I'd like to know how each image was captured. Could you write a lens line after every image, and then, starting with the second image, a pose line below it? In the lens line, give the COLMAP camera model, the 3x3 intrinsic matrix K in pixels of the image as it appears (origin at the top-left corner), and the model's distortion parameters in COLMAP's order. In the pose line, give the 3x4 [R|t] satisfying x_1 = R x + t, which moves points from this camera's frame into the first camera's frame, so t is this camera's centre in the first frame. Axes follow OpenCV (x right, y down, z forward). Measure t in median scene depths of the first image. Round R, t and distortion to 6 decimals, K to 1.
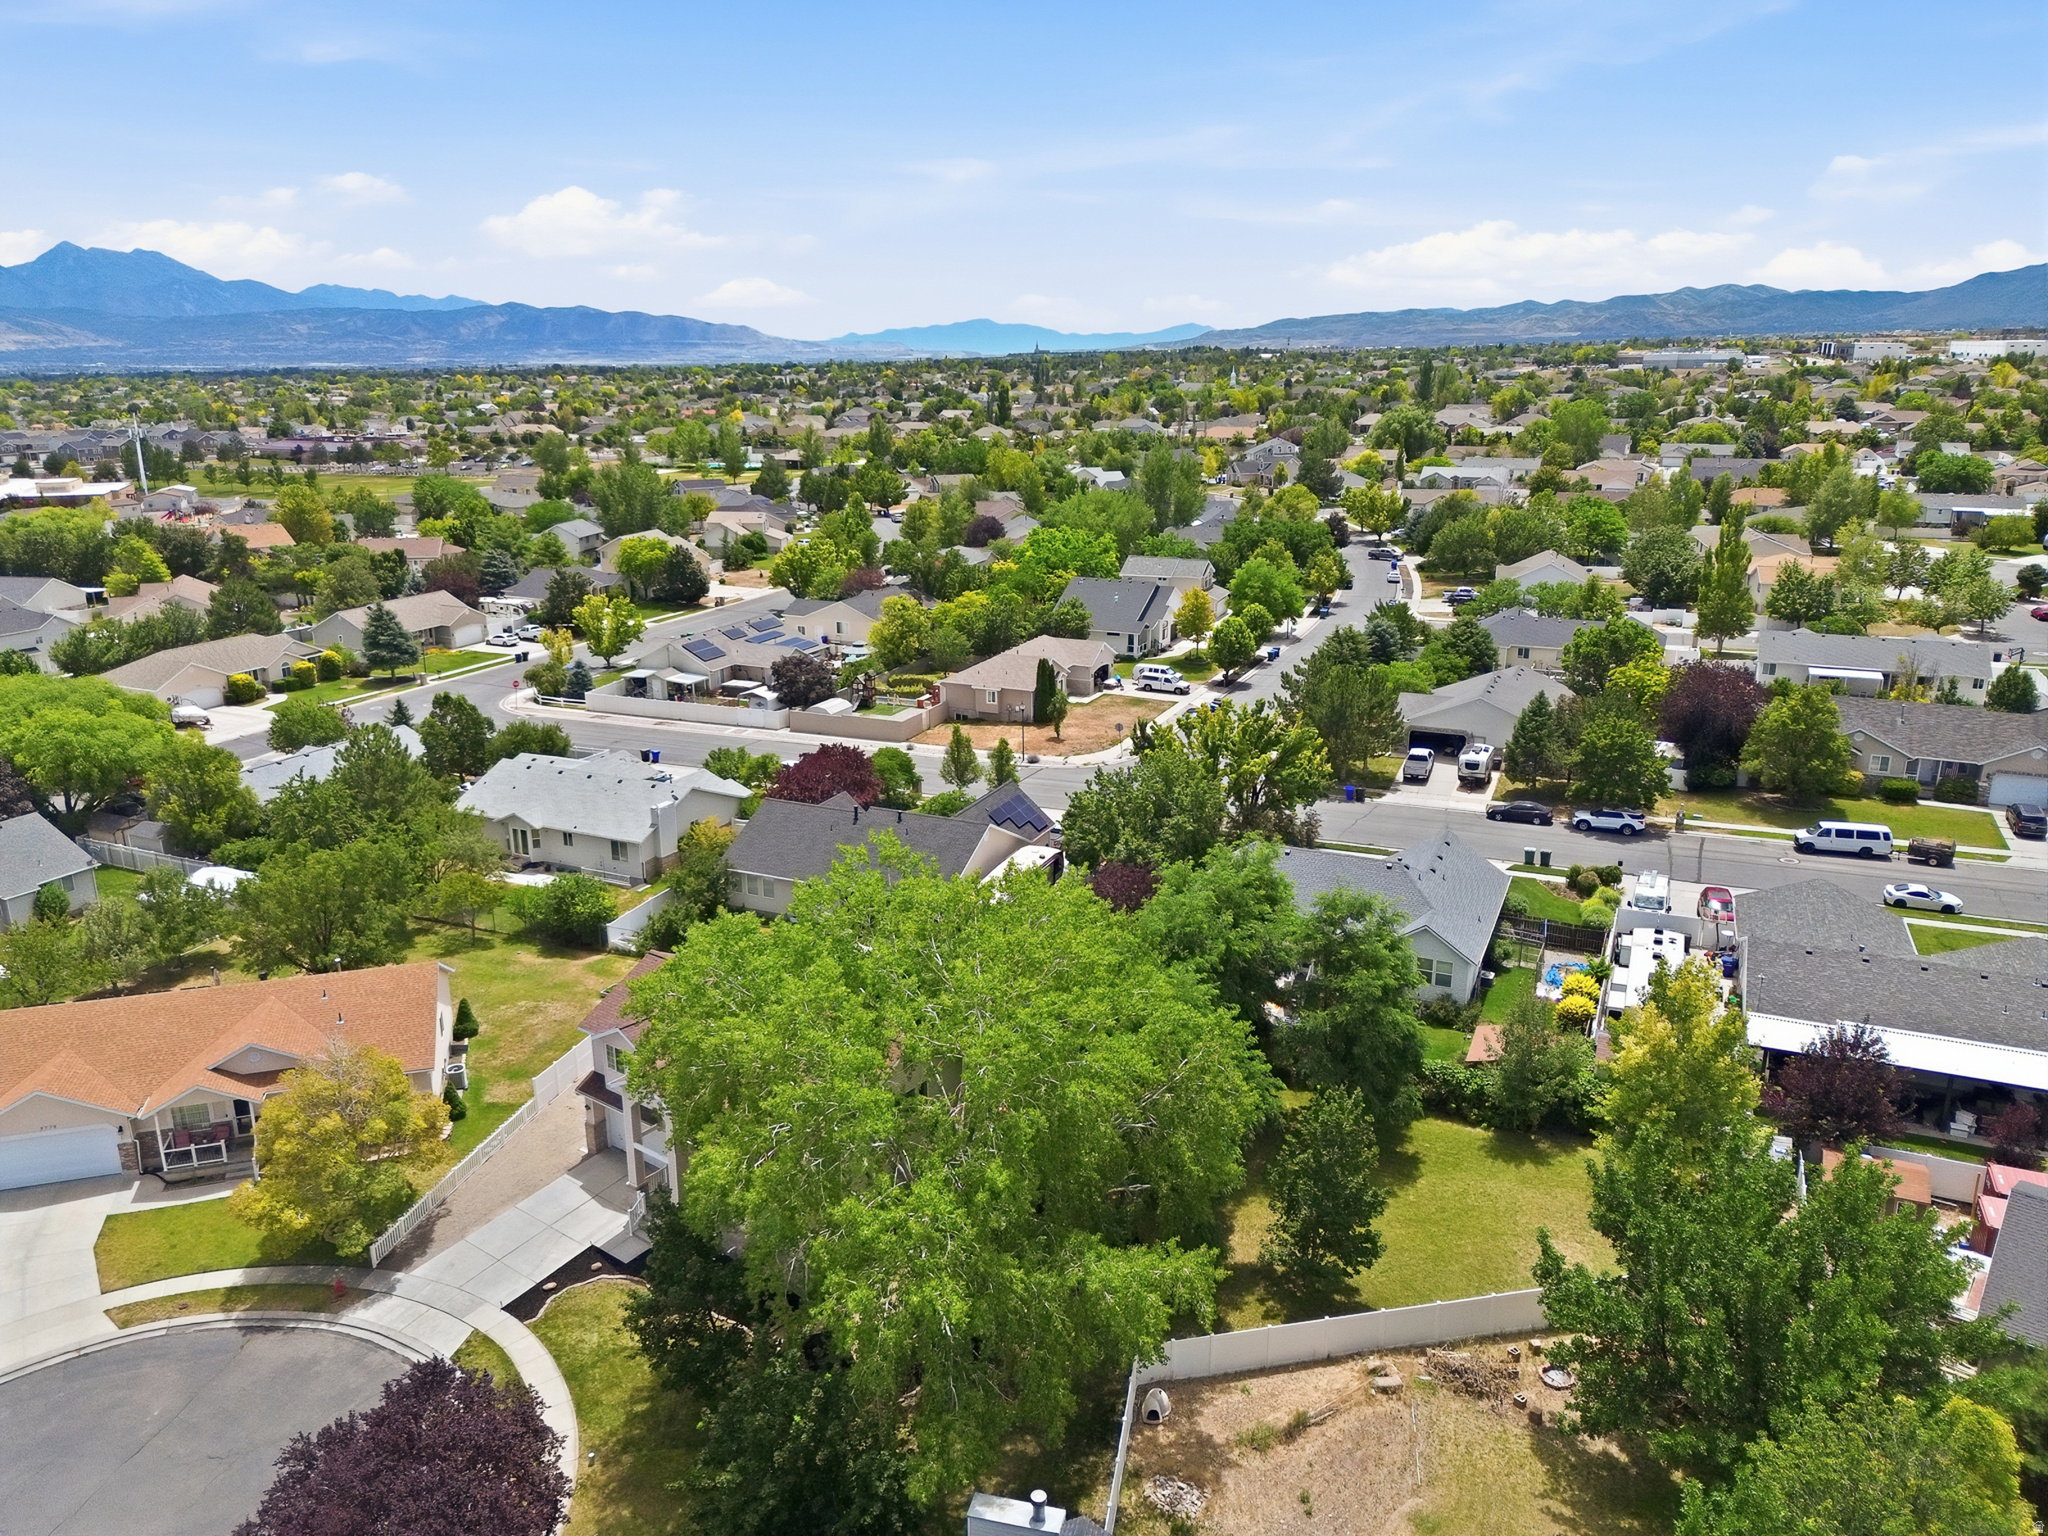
lens RADIAL K [[1431.6, 0, 1024.2], [0, 1431.6, 766.7], [0, 0, 1]] dist [0.049459, -0.030961]
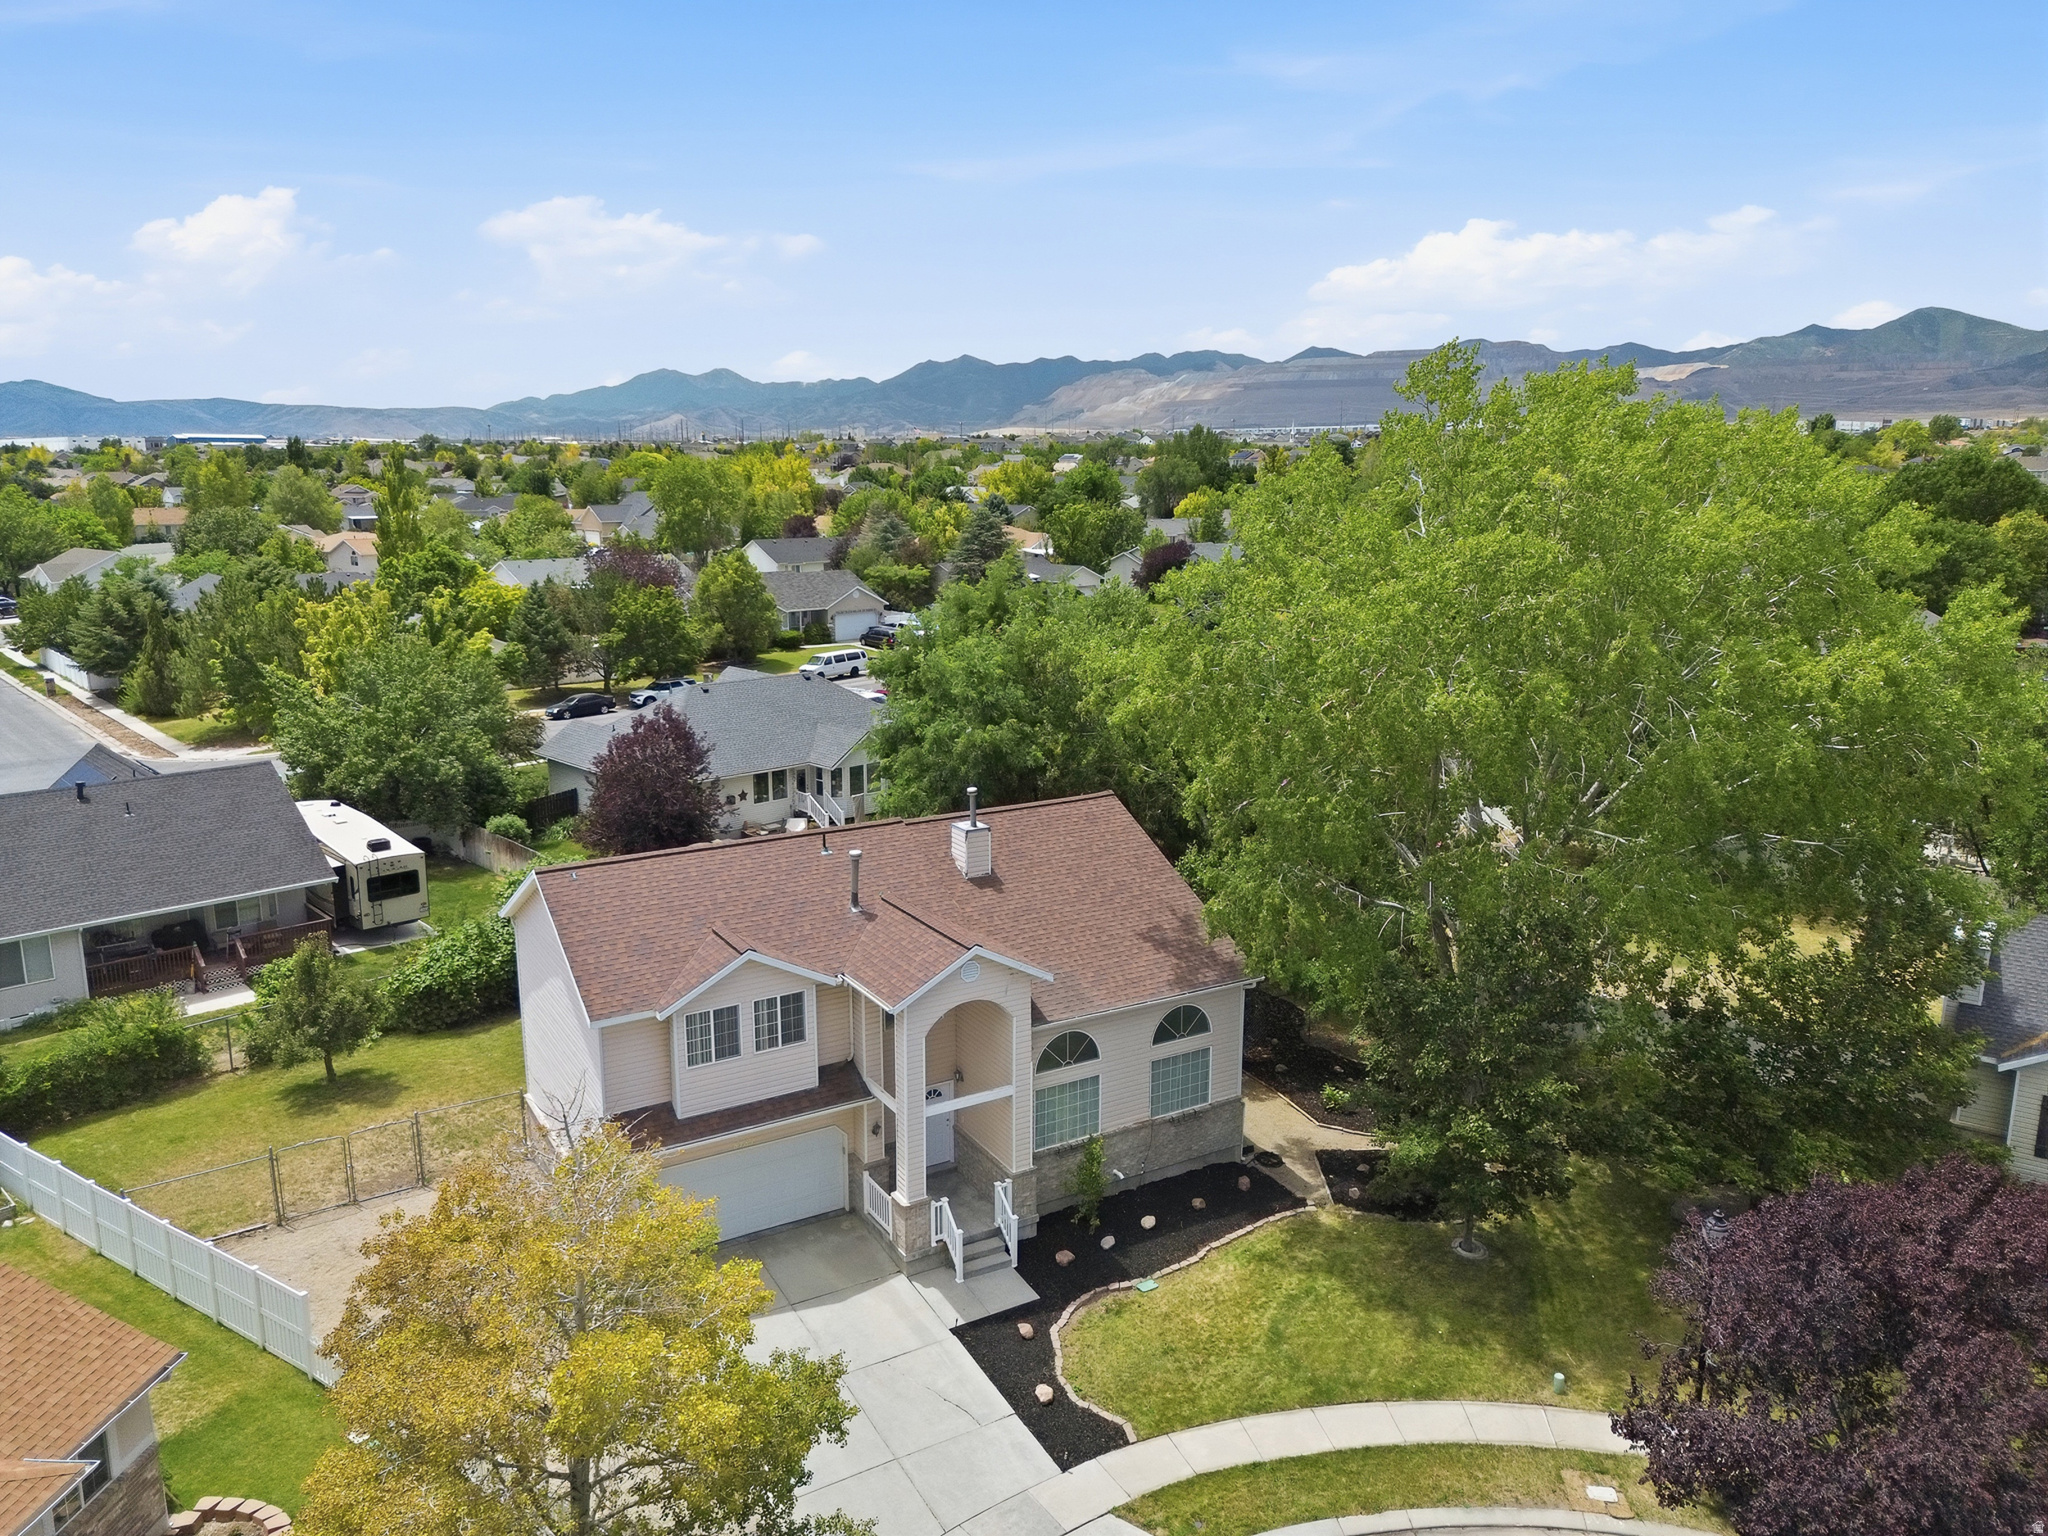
lens RADIAL K [[1431.6, 0, 1030.6], [0, 1431.6, 764.8], [0, 0, 1]] dist [0.049459, -0.030961]
pose [[0.386383, -0.187924, 0.902991, -0.711730], [0.250585, 0.963587, 0.093311, 0.104585], [-0.887646, 0.190222, 0.419405, 0.738181]]
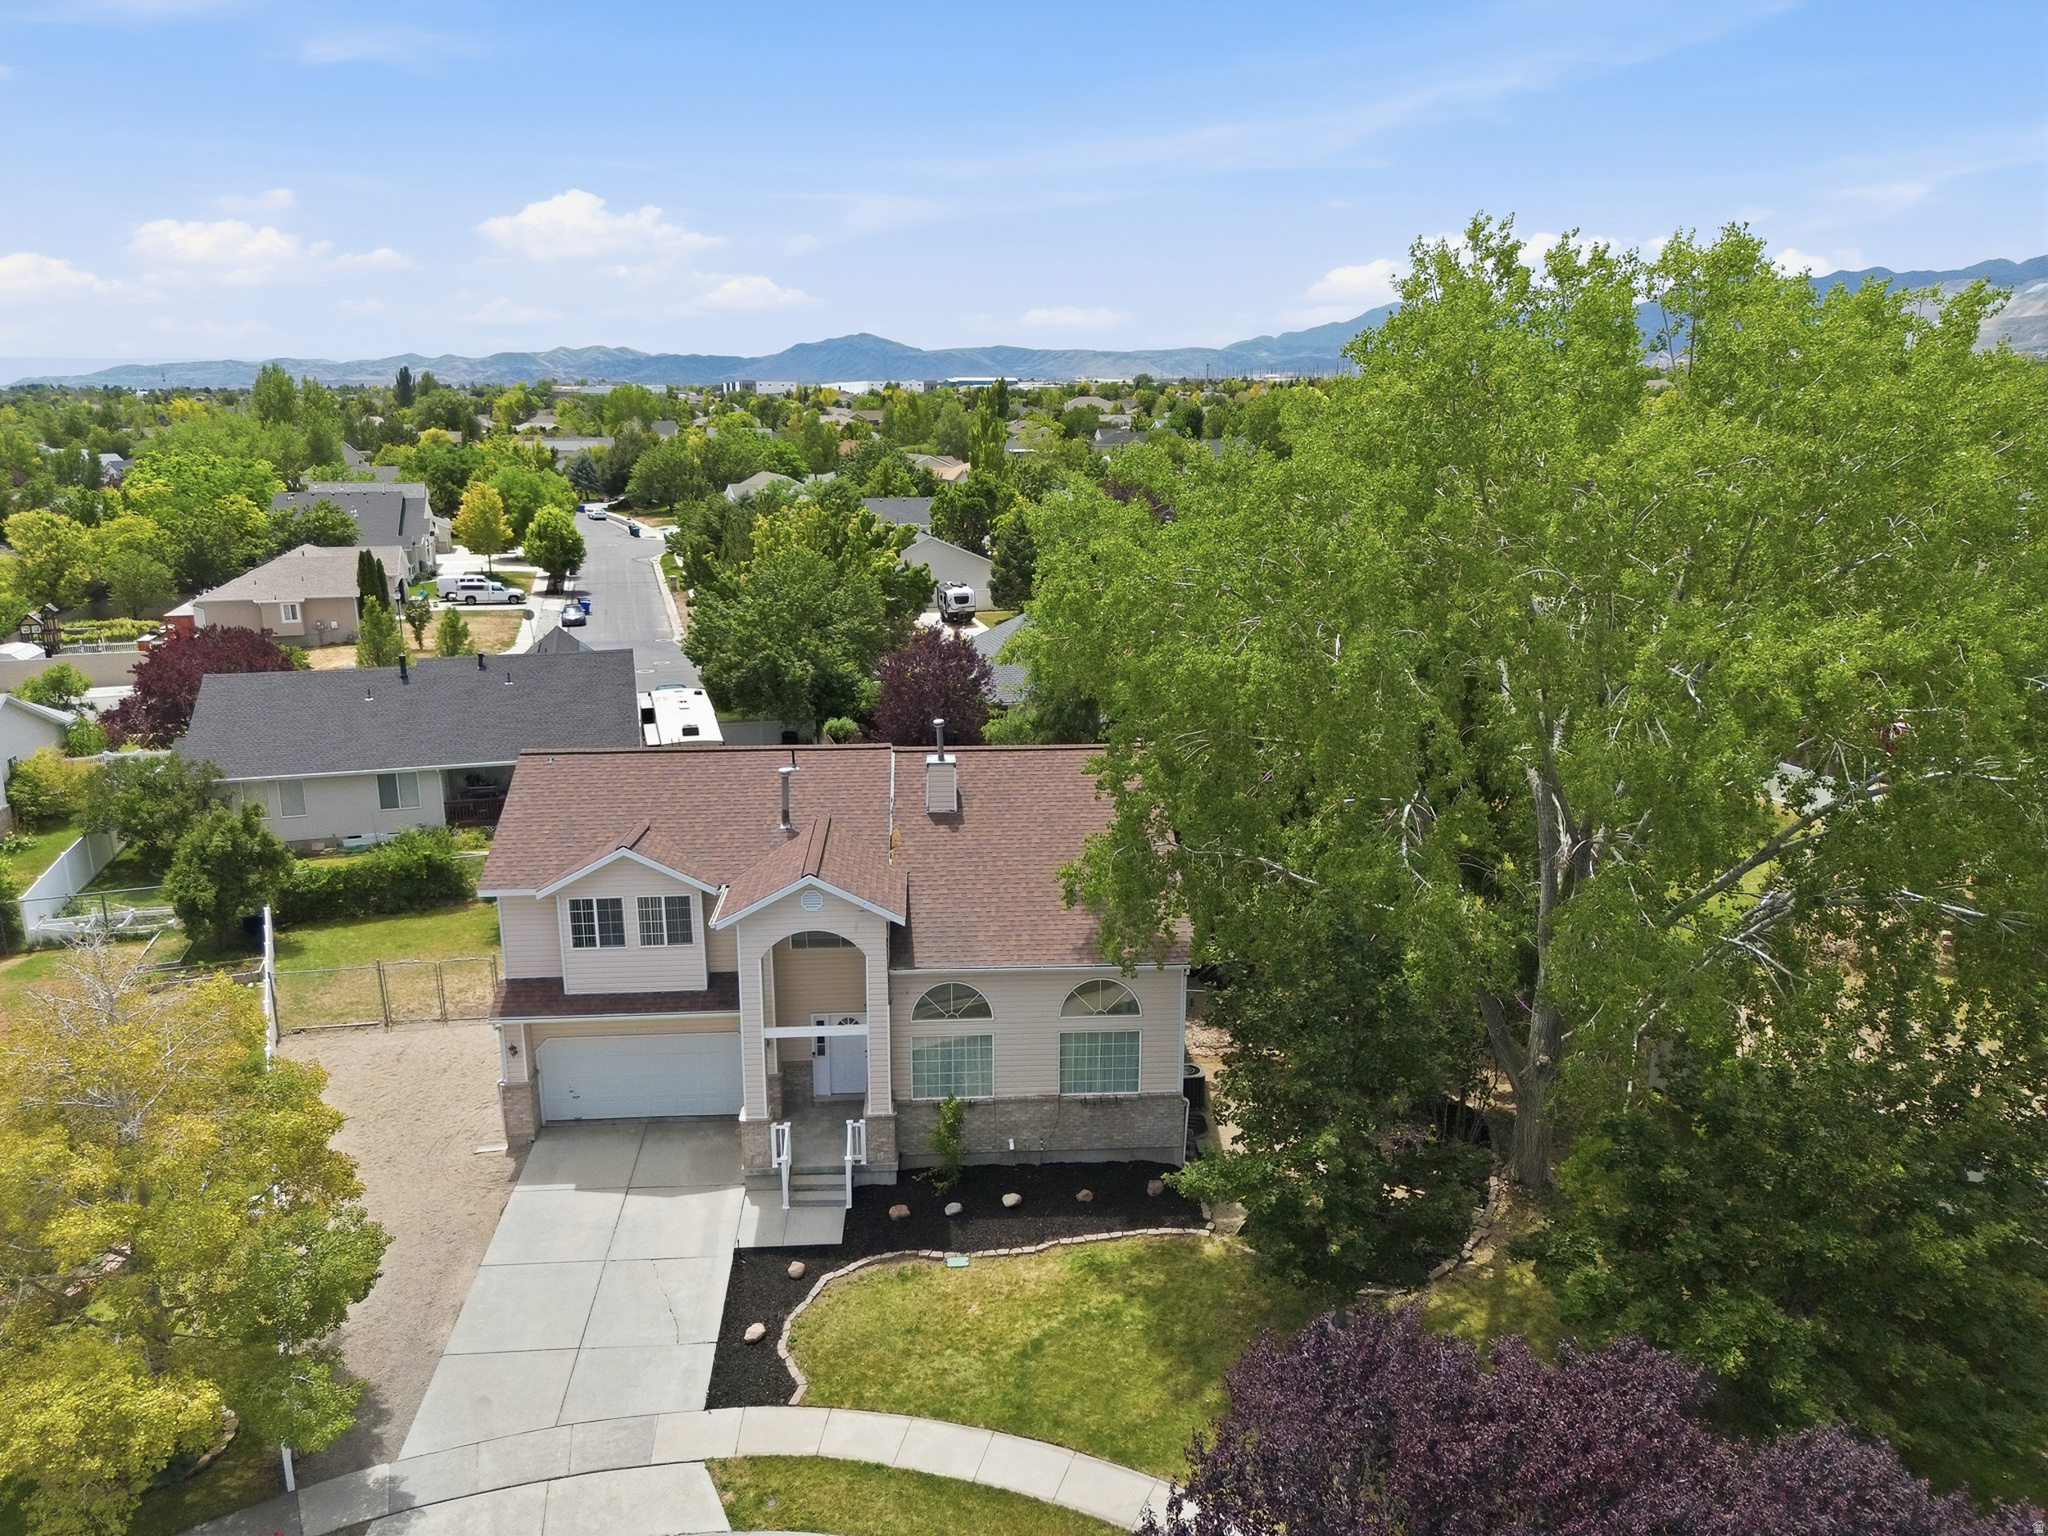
lens RADIAL K [[1431.6, 0, 1034.8], [0, 1431.6, 767.0], [0, 0, 1]] dist [0.049459, -0.030961]
pose [[0.763910, -0.159119, 0.625398, -0.512634], [0.176325, 0.983713, 0.034907, 0.170070], [-0.620766, 0.083608, 0.779525, 0.538935]]
